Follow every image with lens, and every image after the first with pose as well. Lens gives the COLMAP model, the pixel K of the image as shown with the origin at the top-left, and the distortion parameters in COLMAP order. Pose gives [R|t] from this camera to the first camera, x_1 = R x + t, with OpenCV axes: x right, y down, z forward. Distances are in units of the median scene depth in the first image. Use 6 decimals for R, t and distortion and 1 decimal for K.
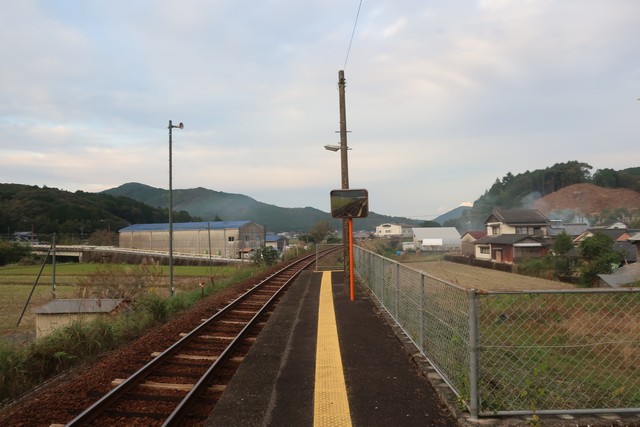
lens RADIAL K [[501.3, 0, 319.9], [0, 501.3, 213.3], [0, 0, 1]] dist [-0.014536, 0.007525]
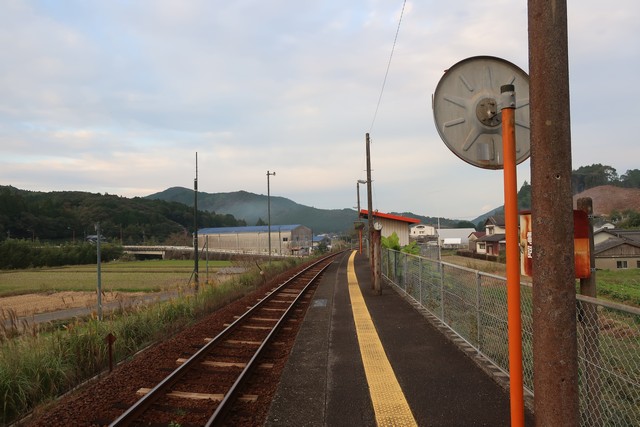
lens RADIAL K [[500.2, 0, 319.9], [0, 500.2, 213.6], [0, 0, 1]] dist [-0.005065, -0.000106]
pose [[0.996972, -0.011012, -0.076975, 0.002466], [0.010866, 0.999938, -0.002313, -0.004633], [0.076996, 0.001470, 0.997030, -0.116207]]
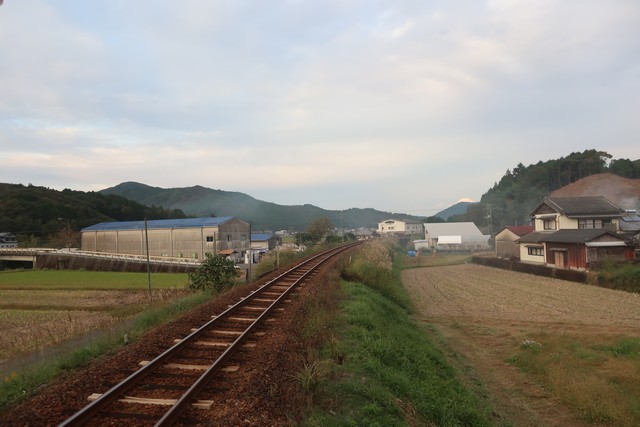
lens RADIAL K [[502.1, 0, 320.1], [0, 502.1, 211.9], [0, 0, 1]] dist [-0.014357, -0.004514]
pose [[0.999936, -0.011219, 0.001736, 0.002207], [0.011215, 0.999934, 0.002356, 0.003339], [-0.001762, -0.002336, 0.999996, 0.086841]]
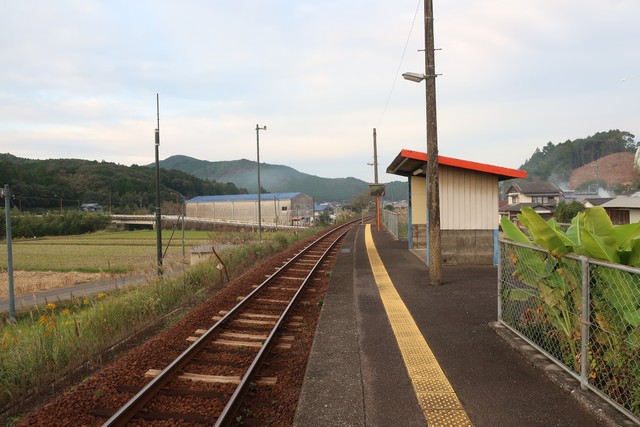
lens RADIAL K [[500.2, 0, 320.6], [0, 500.2, 213.5], [0, 0, 1]] dist [-0.005065, -0.000106]
pose [[0.996658, -0.004285, -0.081580, -0.000803], [0.009158, 0.998189, 0.059462, -0.002476], [0.081177, -0.060011, 0.994891, -0.065473]]
